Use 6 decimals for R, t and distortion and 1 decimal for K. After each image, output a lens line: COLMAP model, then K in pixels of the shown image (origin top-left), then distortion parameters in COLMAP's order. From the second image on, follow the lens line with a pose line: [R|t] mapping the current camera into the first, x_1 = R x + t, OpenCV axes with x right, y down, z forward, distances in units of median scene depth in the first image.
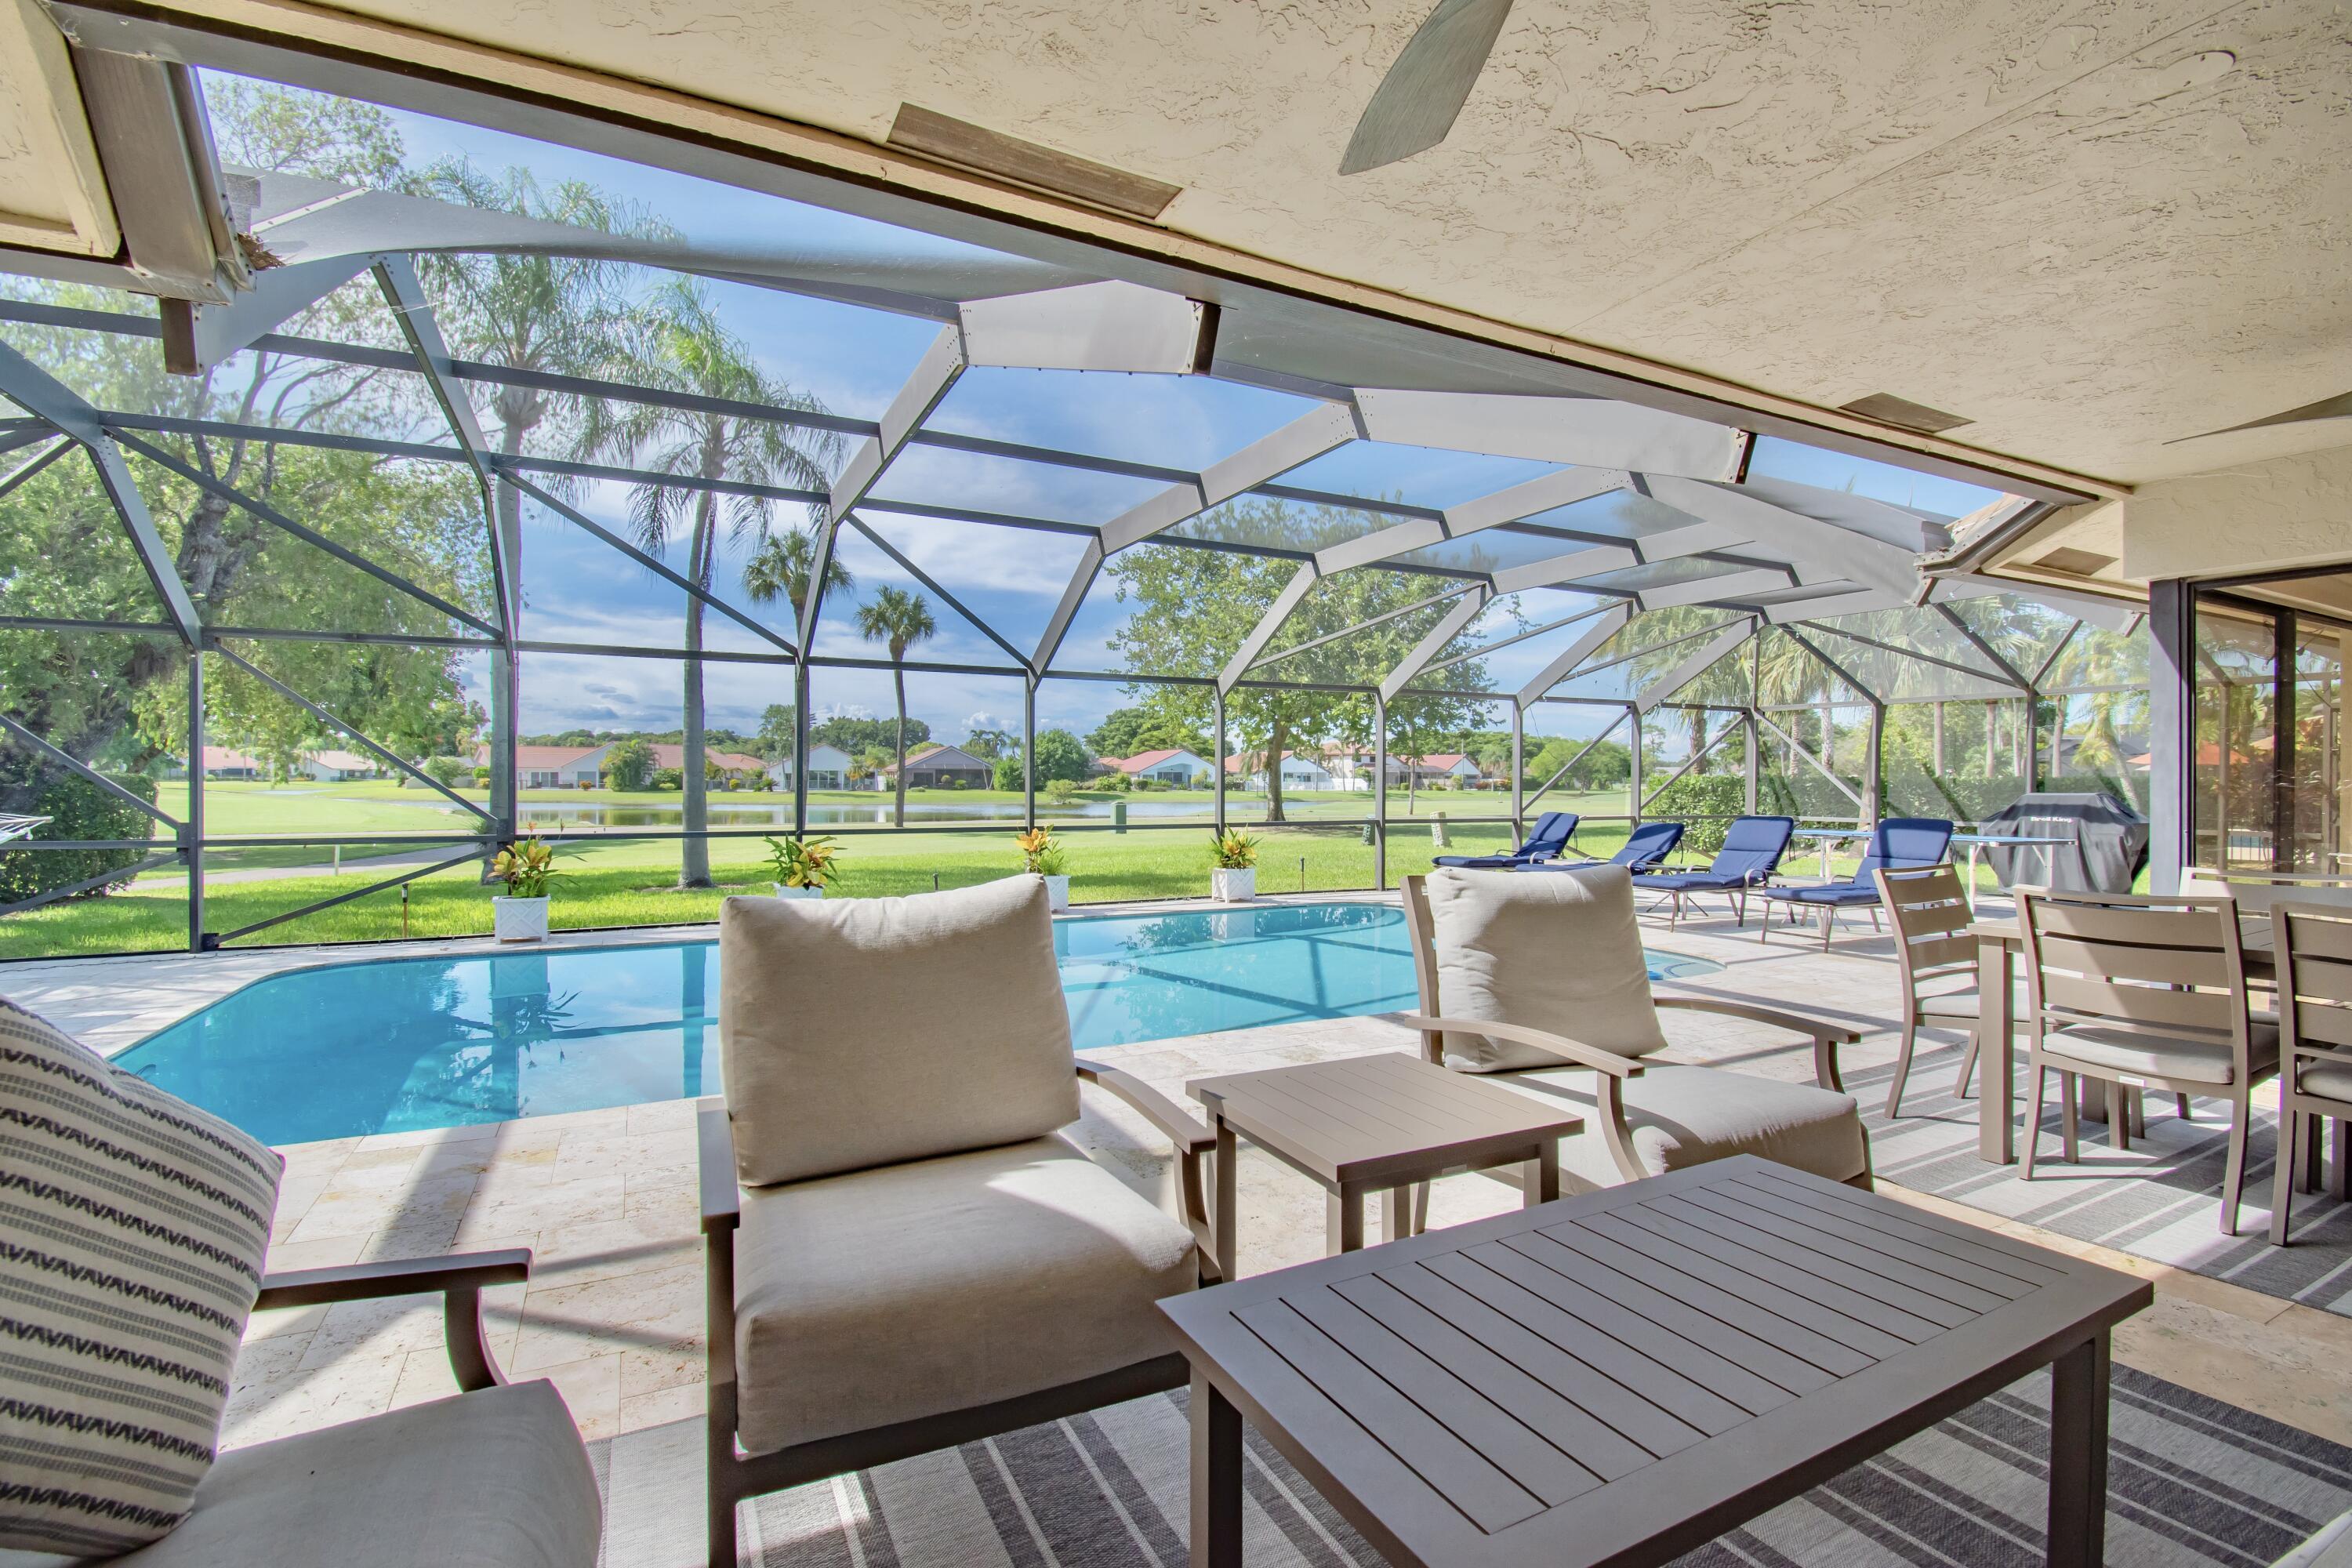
lens RADIAL K [[1058.7, 0, 1187.1], [0, 1058.7, 786.4], [0, 0, 1]] dist [0.030582, -0.028580]
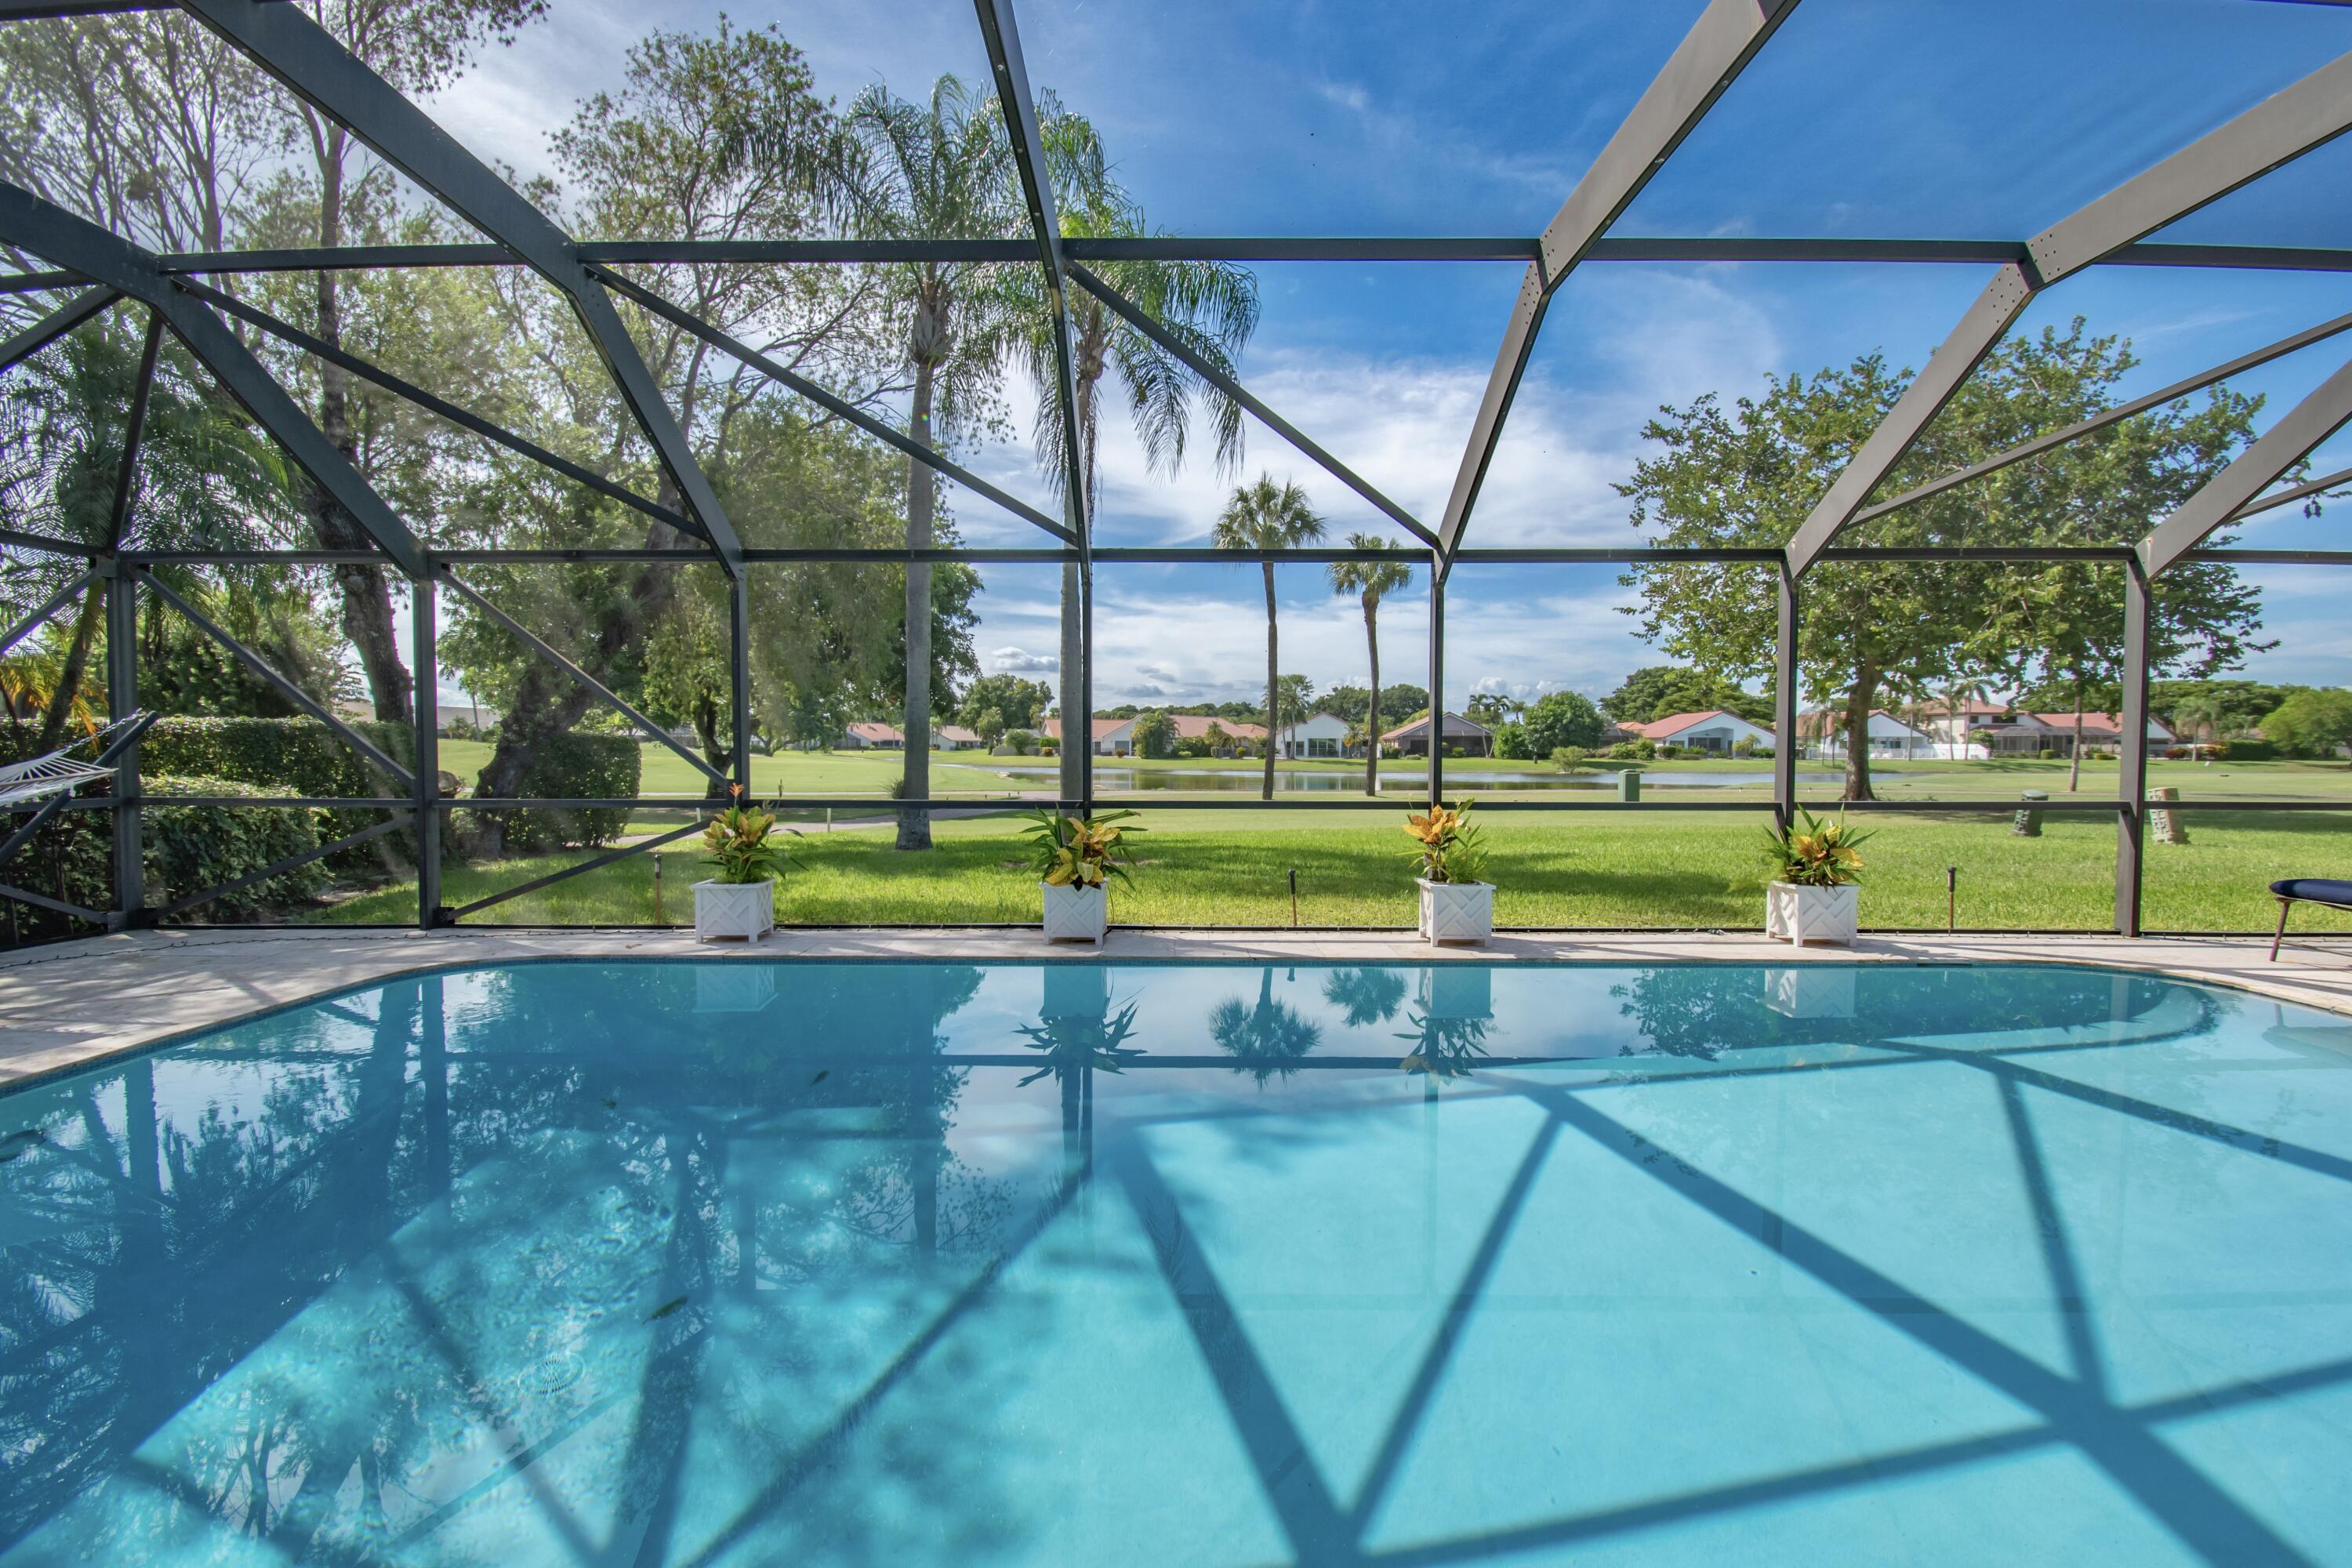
lens RADIAL K [[1060.5, 0, 1176.0], [0, 1060.5, 784.0], [0, 0, 1]] dist [0.026507, -0.029503]
pose [[0.888191, 0.013051, -0.459288, 0.001316], [-0.000541, 0.999626, 0.027360, 0.003261], [0.459474, -0.024052, 0.887866, 0.117536]]
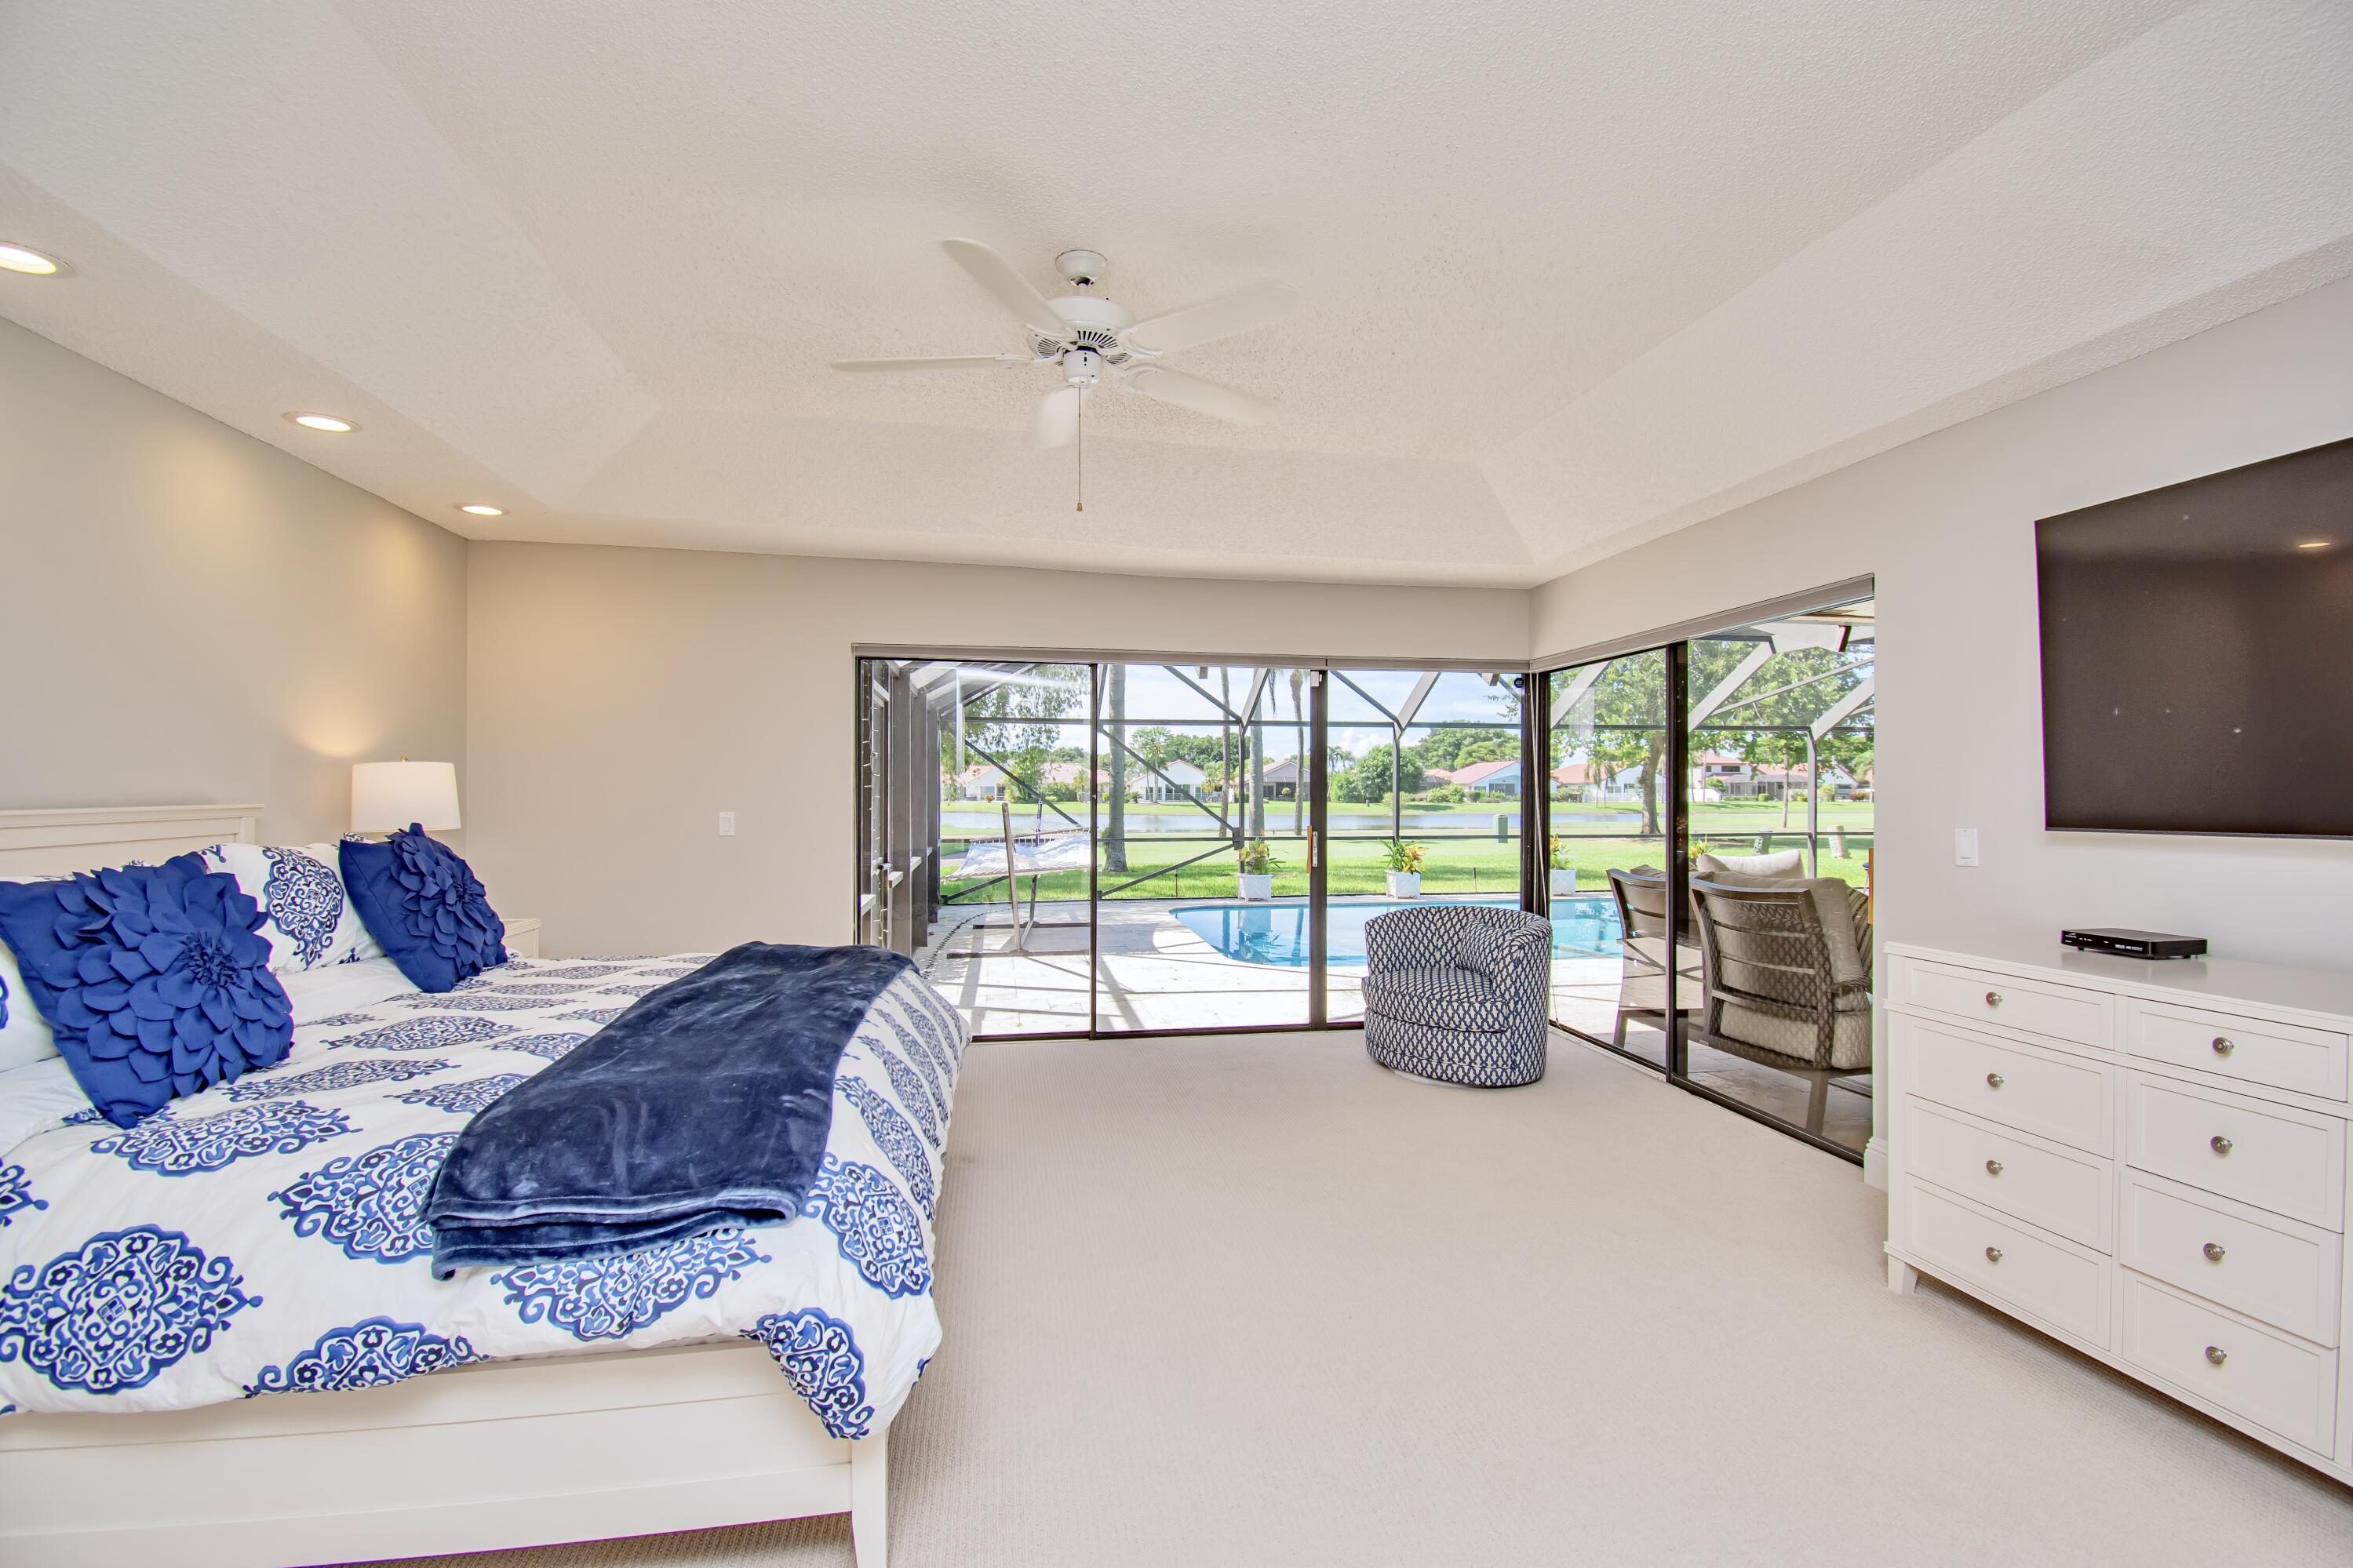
lens RADIAL K [[1041.6, 0, 1167.3], [0, 1041.6, 783.2], [0, 0, 1]] dist [-0.003196, -0.012200]
pose [[0.951950, -0.006236, -0.306190, -0.063220], [0.002120, 0.999903, -0.013771, -0.004200], [0.306246, 0.012460, 0.951871, -0.151996]]
